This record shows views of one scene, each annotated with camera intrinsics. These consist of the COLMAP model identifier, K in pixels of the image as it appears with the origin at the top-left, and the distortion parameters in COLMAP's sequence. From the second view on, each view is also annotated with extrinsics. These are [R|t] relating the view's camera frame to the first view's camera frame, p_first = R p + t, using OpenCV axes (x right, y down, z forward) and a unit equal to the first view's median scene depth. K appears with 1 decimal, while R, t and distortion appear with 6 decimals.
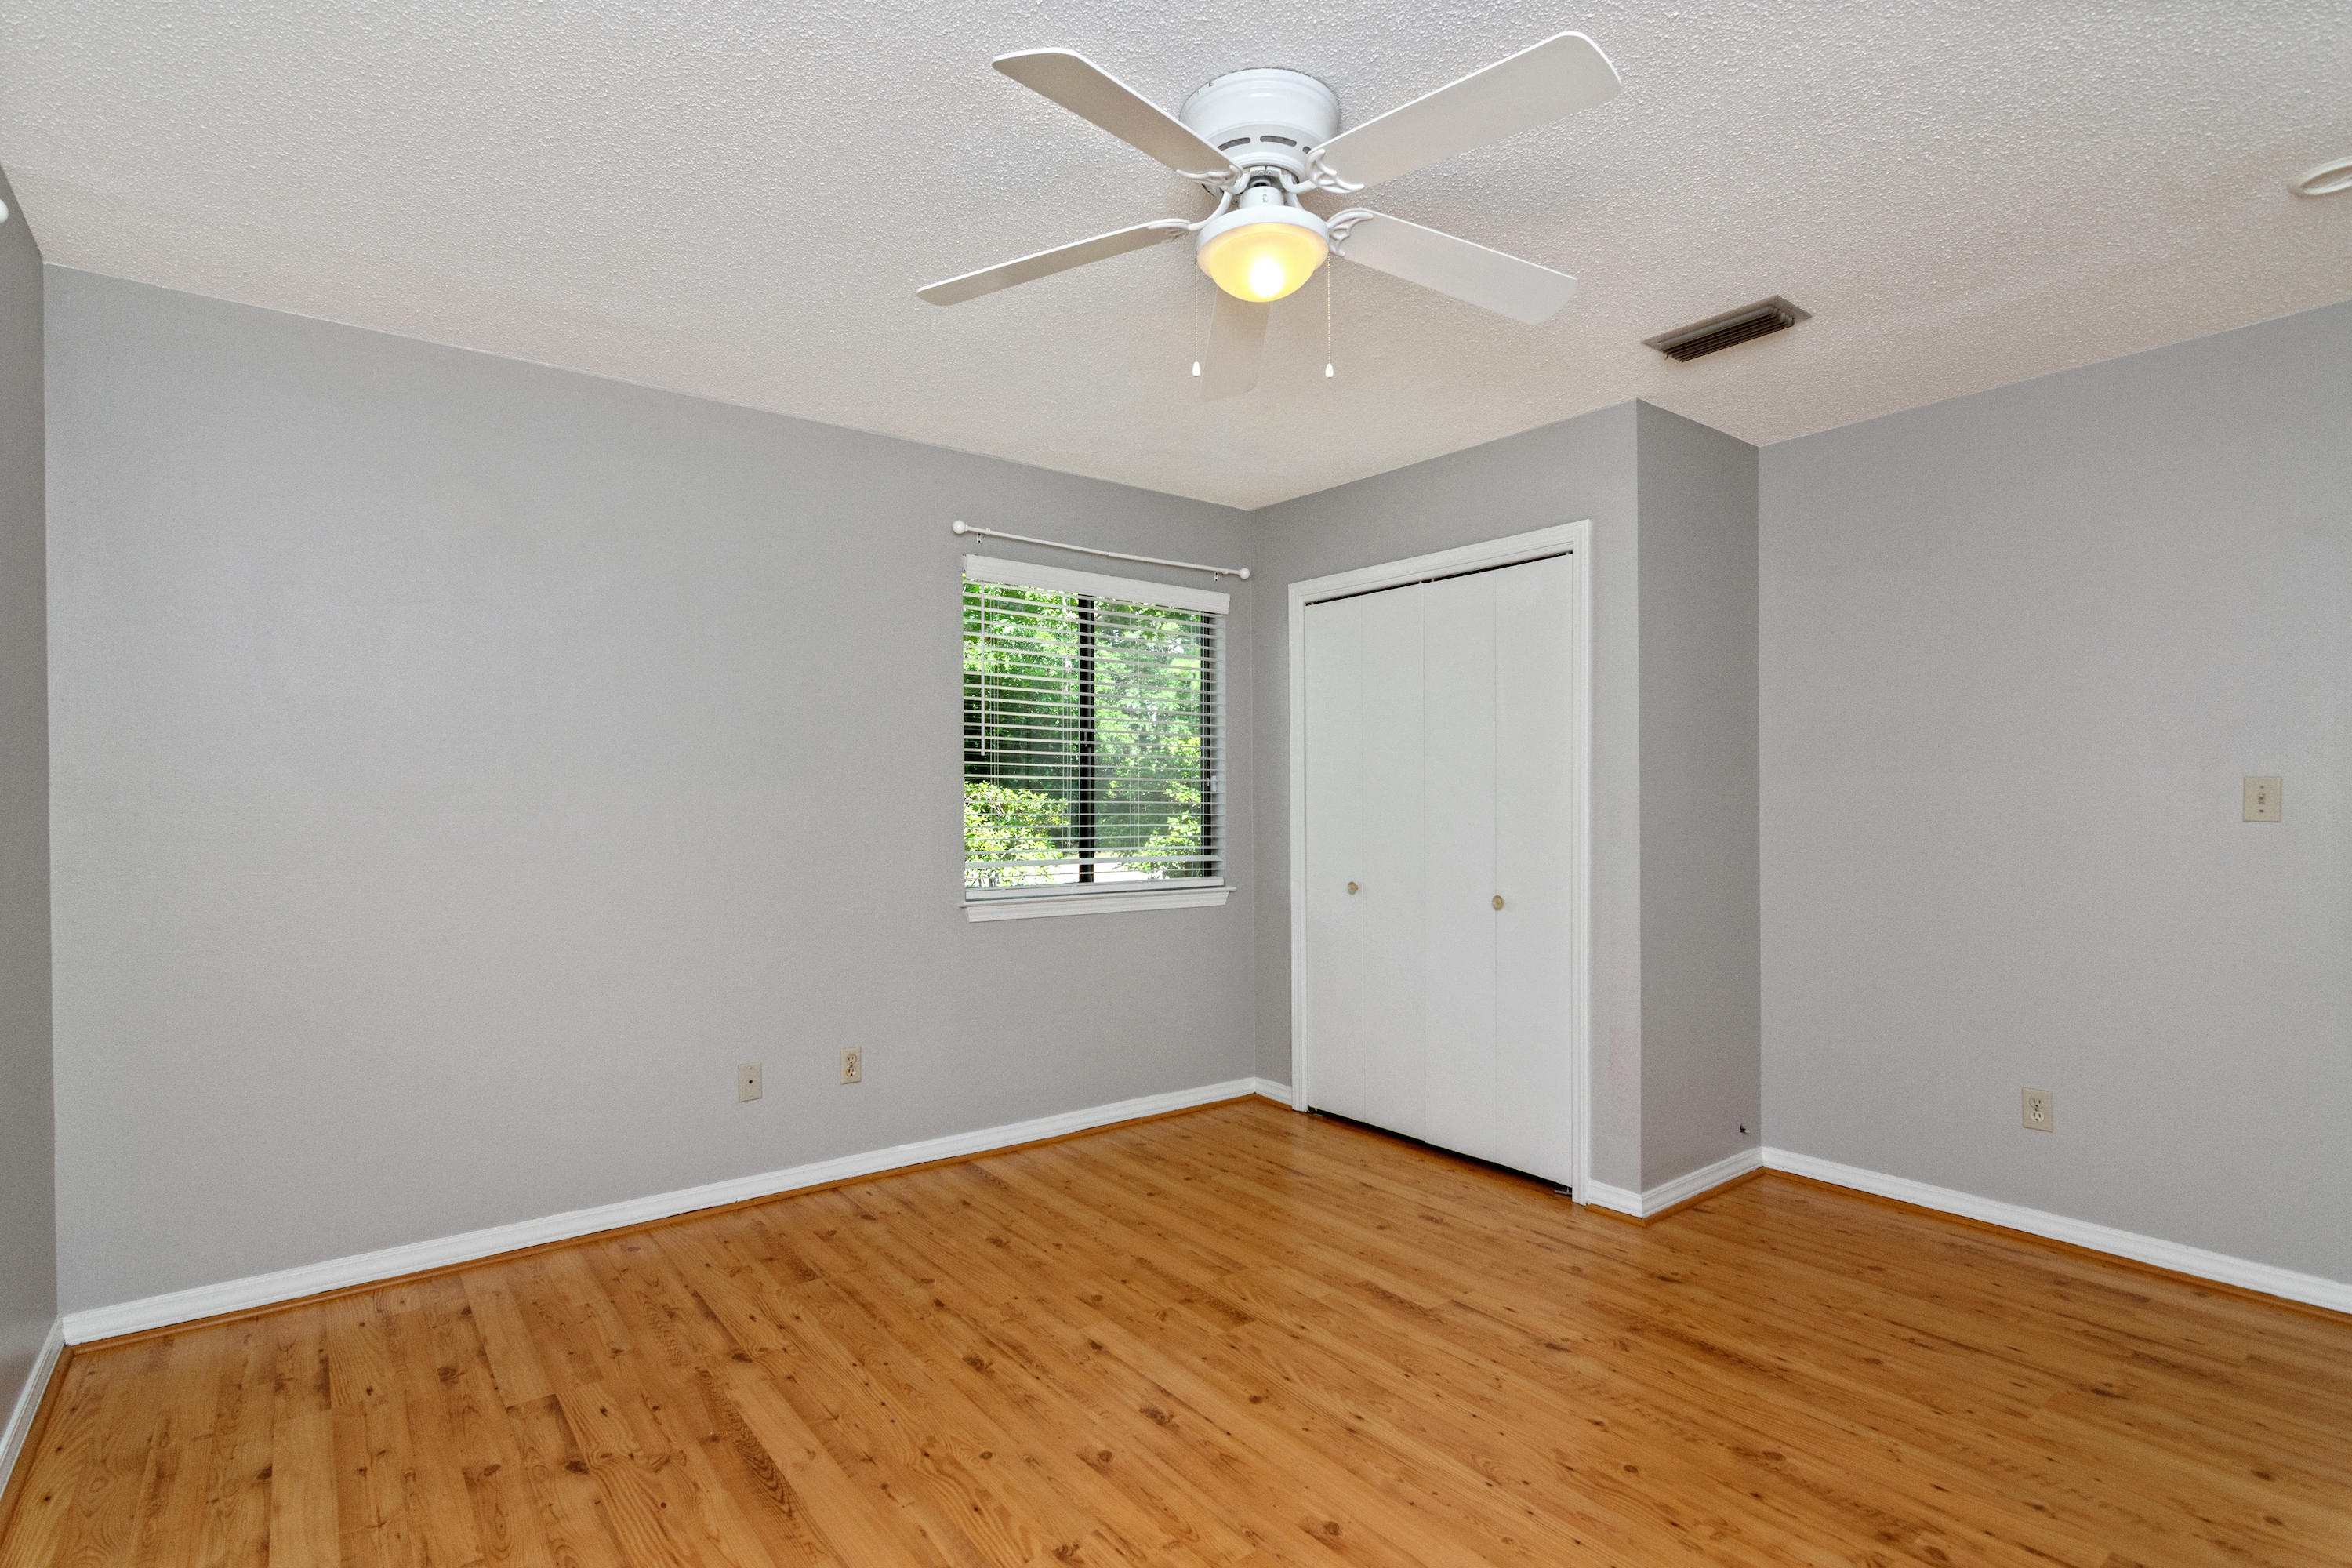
lens RADIAL K [[1160.0, 0, 1135.5], [0, 1160.0, 803.9], [0, 0, 1]] dist [0.000660, 0.000847]
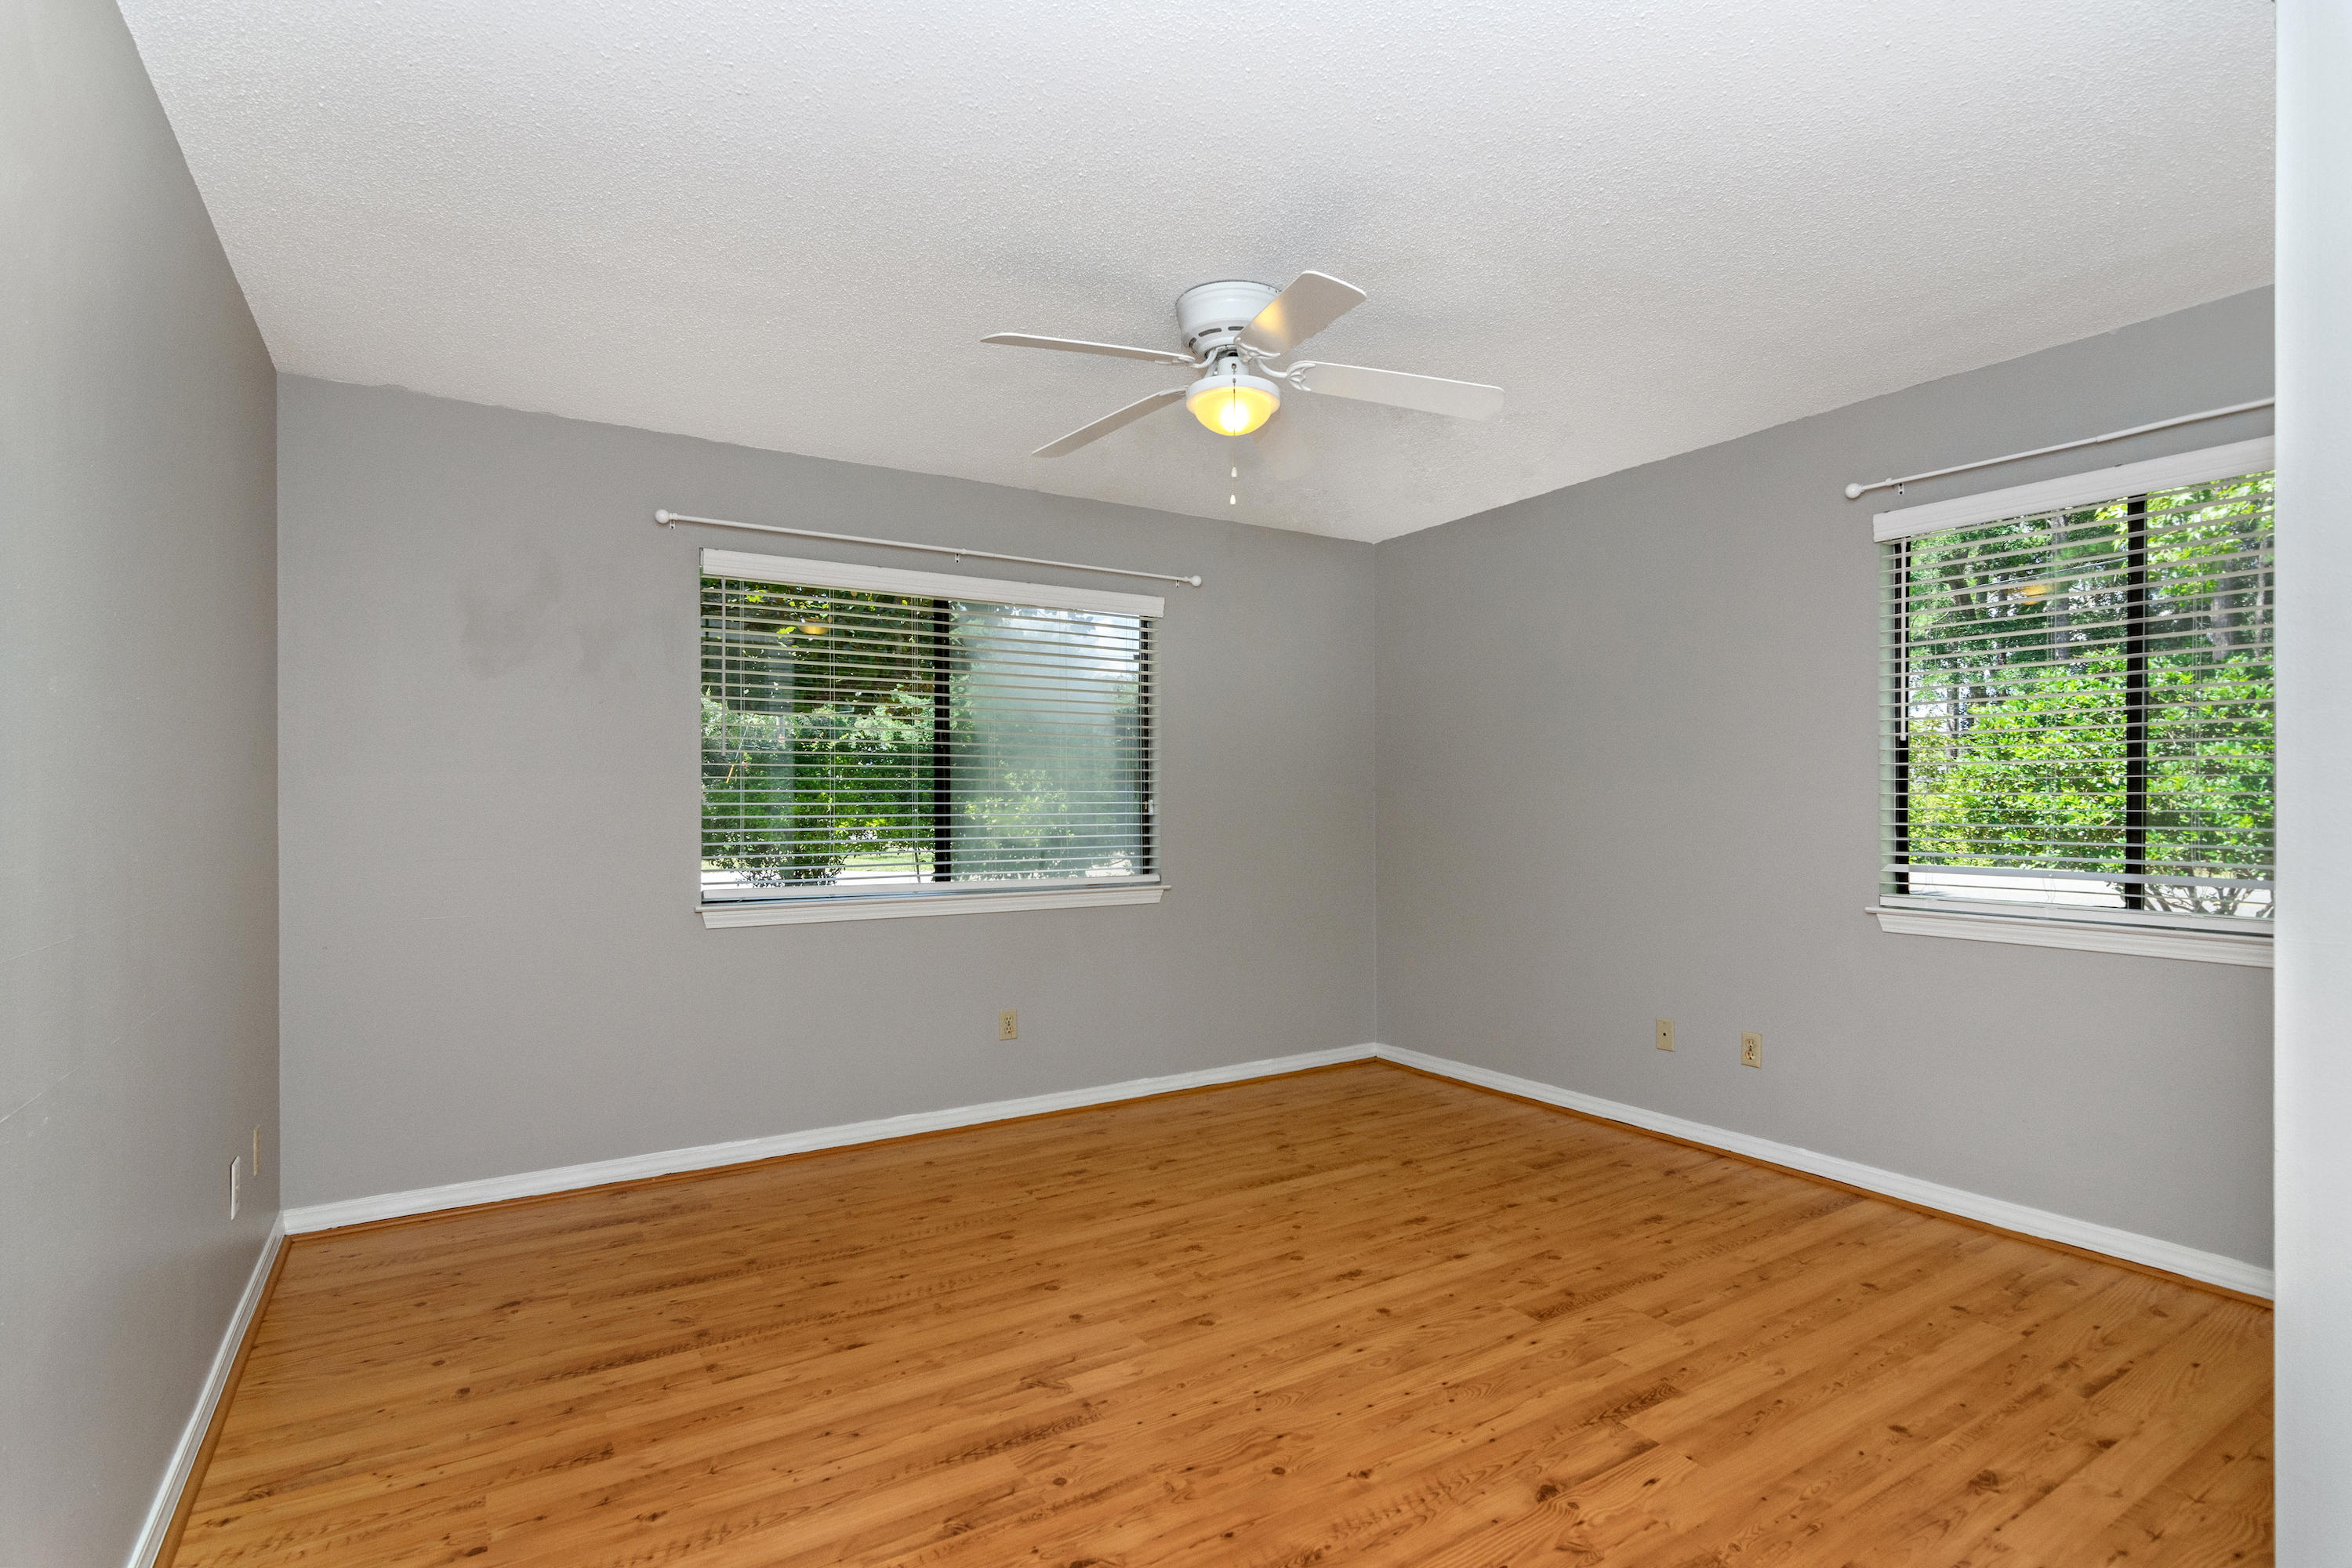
lens RADIAL K [[1160.0, 0, 1135.5], [0, 1160.0, 803.9], [0, 0, 1]] dist [0.000660, 0.000847]
pose [[-0.129941, 0.001654, -0.991520, 1.020377], [0.002094, 0.999997, 0.001394, 0.013785], [0.991520, -0.001896, -0.129944, 0.737842]]
